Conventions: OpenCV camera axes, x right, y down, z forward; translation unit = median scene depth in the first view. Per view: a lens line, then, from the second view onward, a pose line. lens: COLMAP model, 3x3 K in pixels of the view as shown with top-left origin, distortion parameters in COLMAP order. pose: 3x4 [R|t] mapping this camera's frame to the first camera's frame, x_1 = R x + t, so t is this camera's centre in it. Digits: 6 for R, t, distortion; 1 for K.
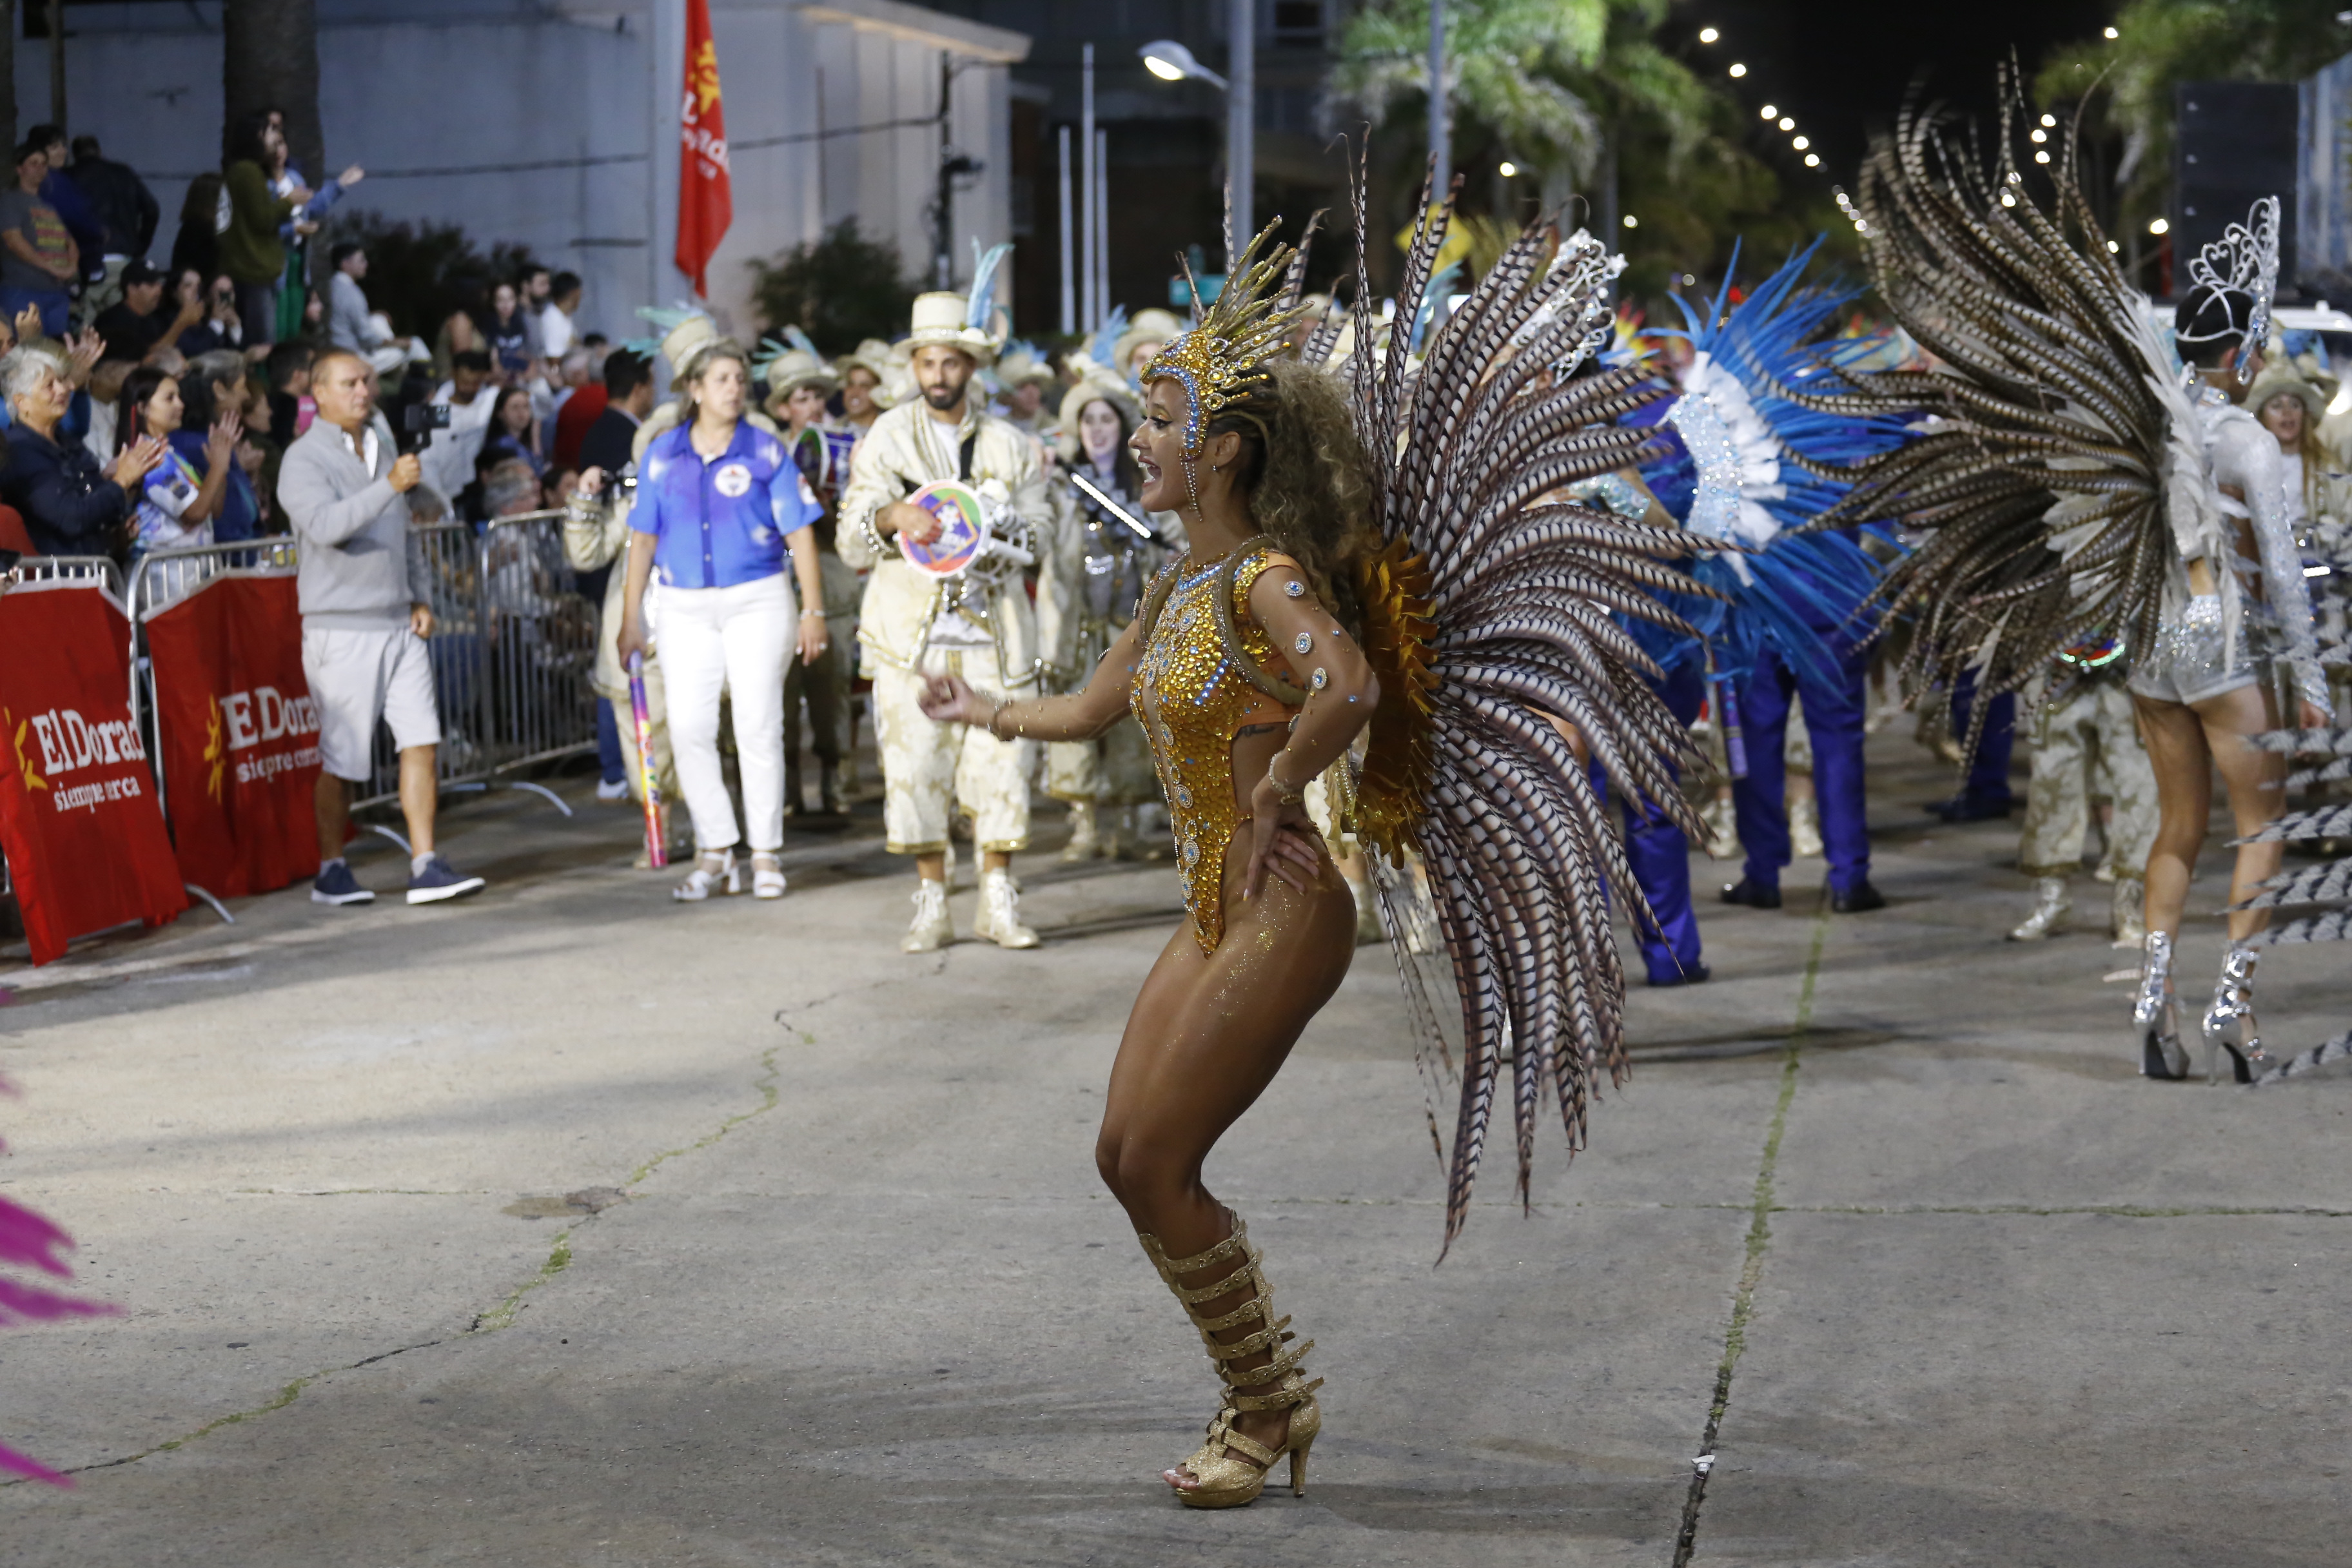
lens RADIAL K [[5126.6, 0, 1175.6], [0, 5126.6, 784.7], [0, 0, 1]] dist [-0.232597, 0.000000]
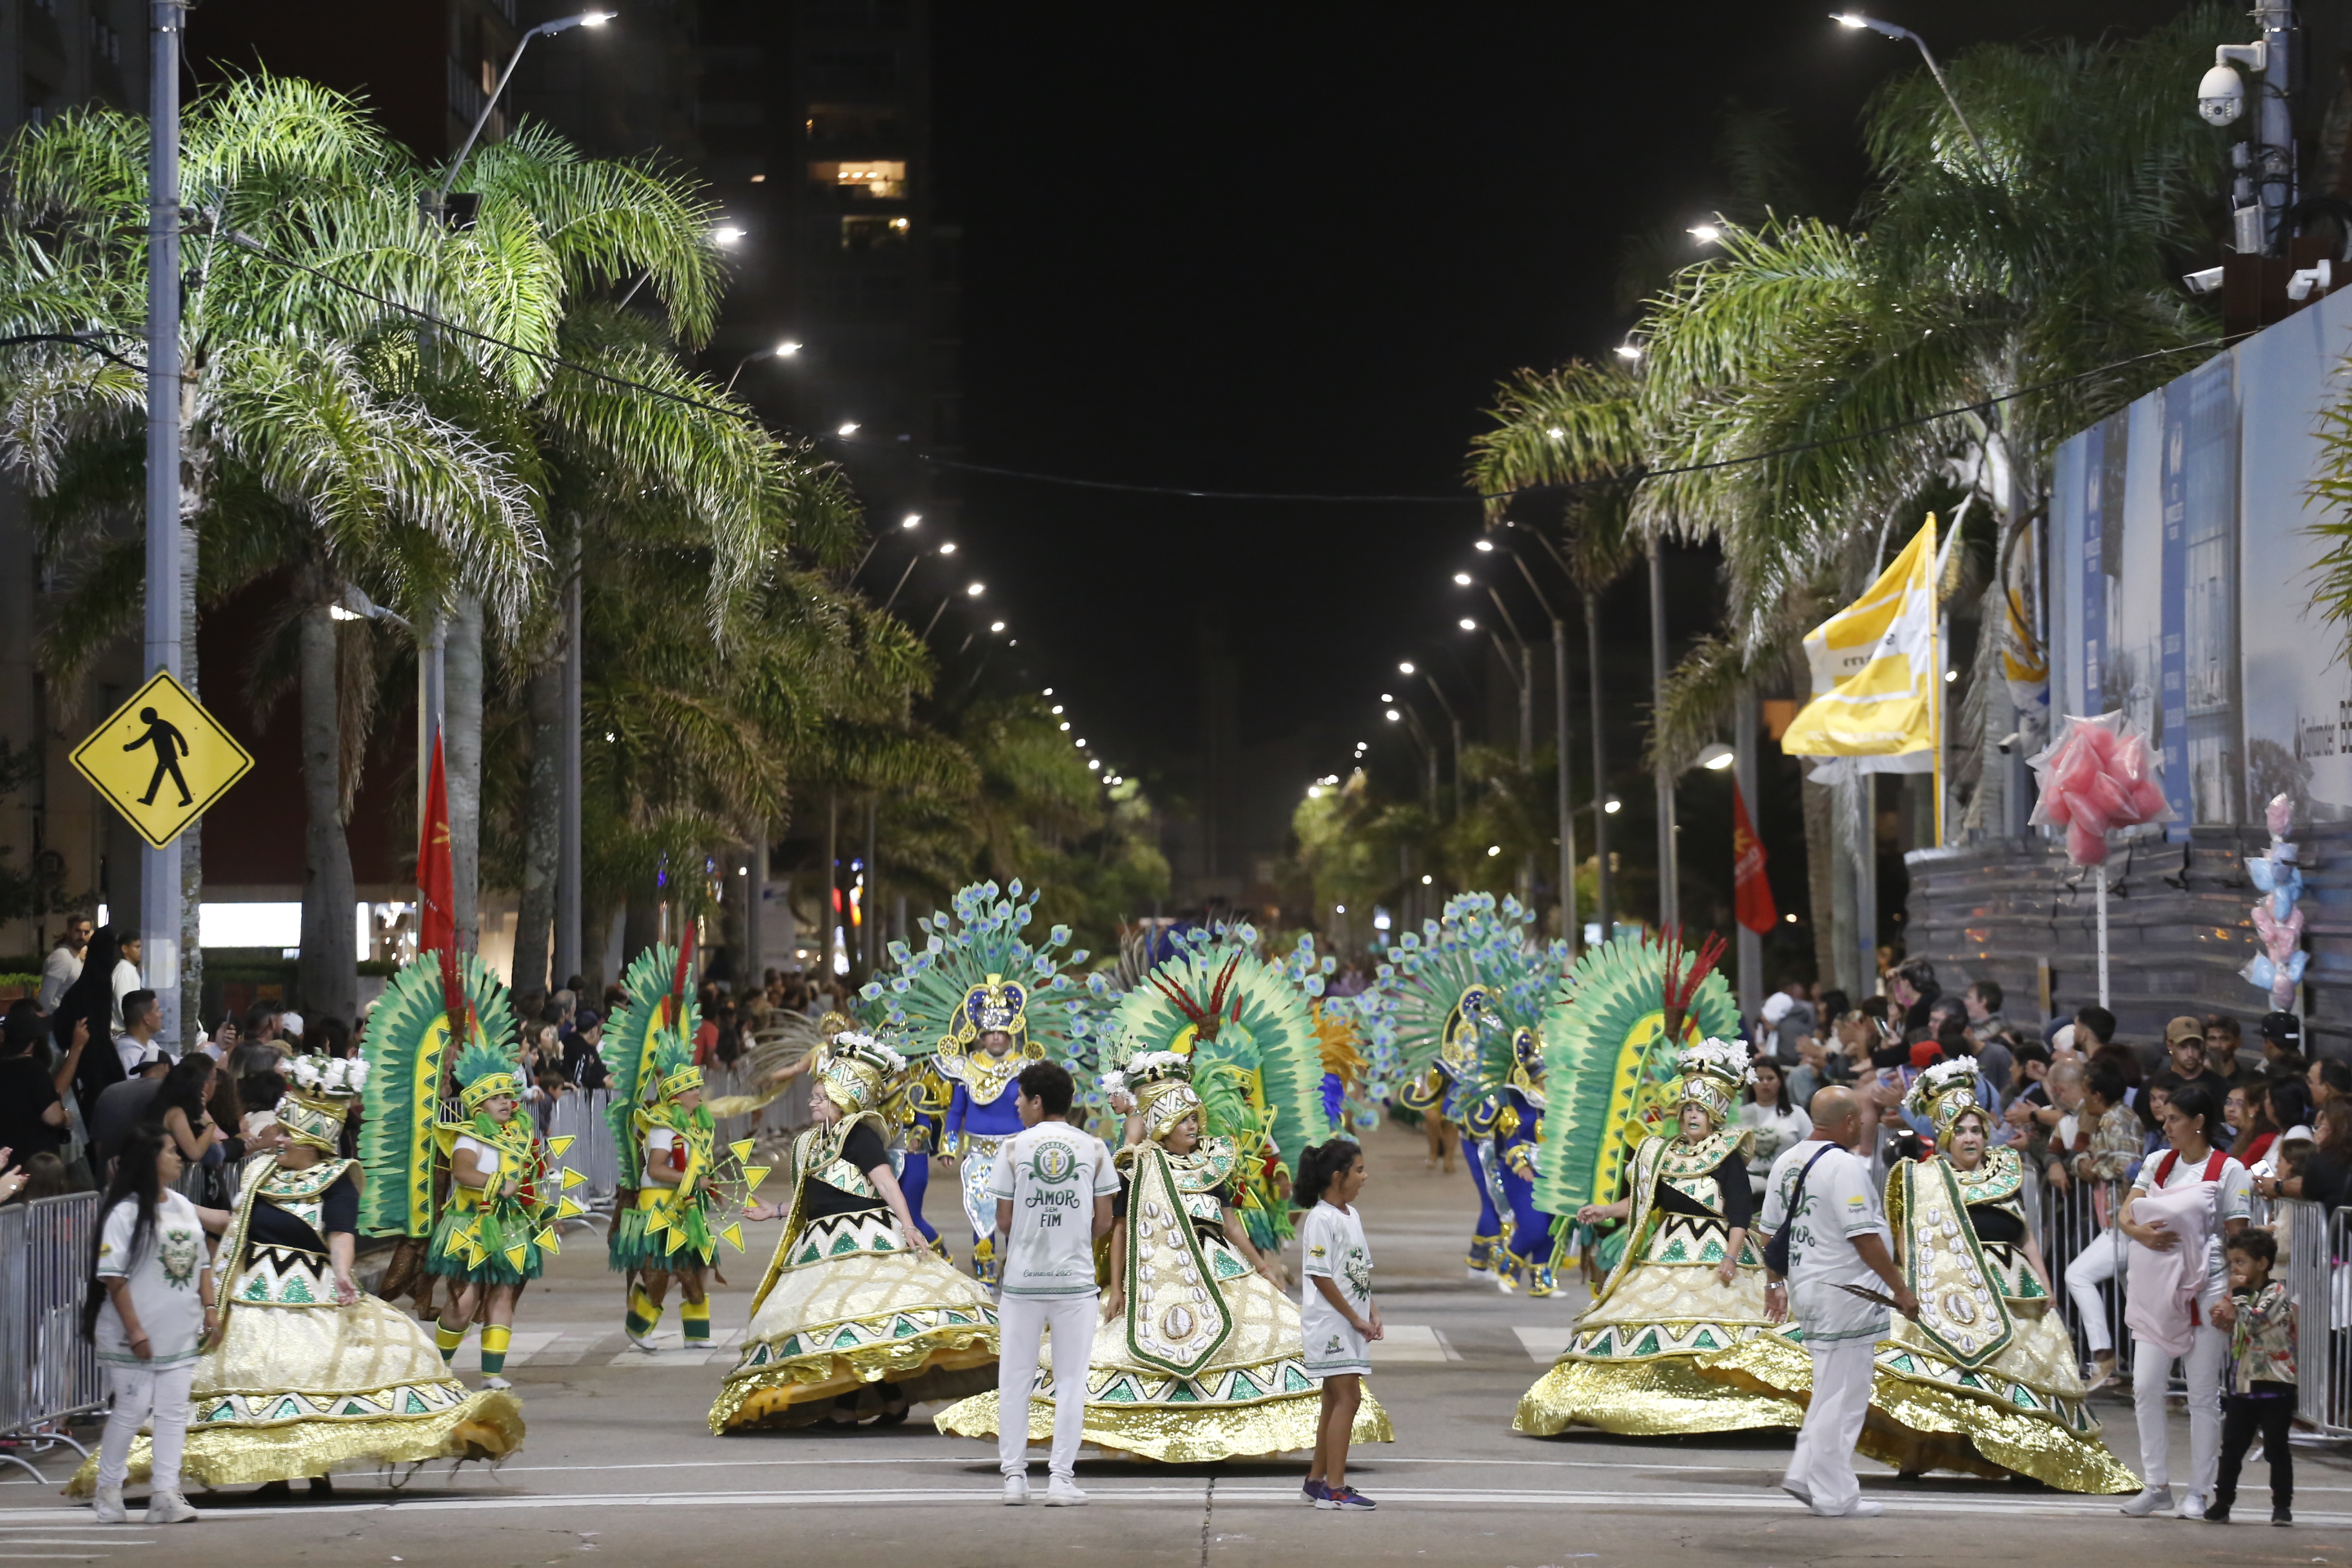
lens RADIAL K [[10385.0, 0, 1176.0], [0, 10385.0, 783.4], [0, 0, 1]] dist [-0.410671, 0.000000]
pose [[0.990112, 0.005216, 0.140182, 0.010924], [0.009833, 0.994270, -0.106448, -0.008835], [-0.139934, 0.106774, 0.984387, 0.103500]]
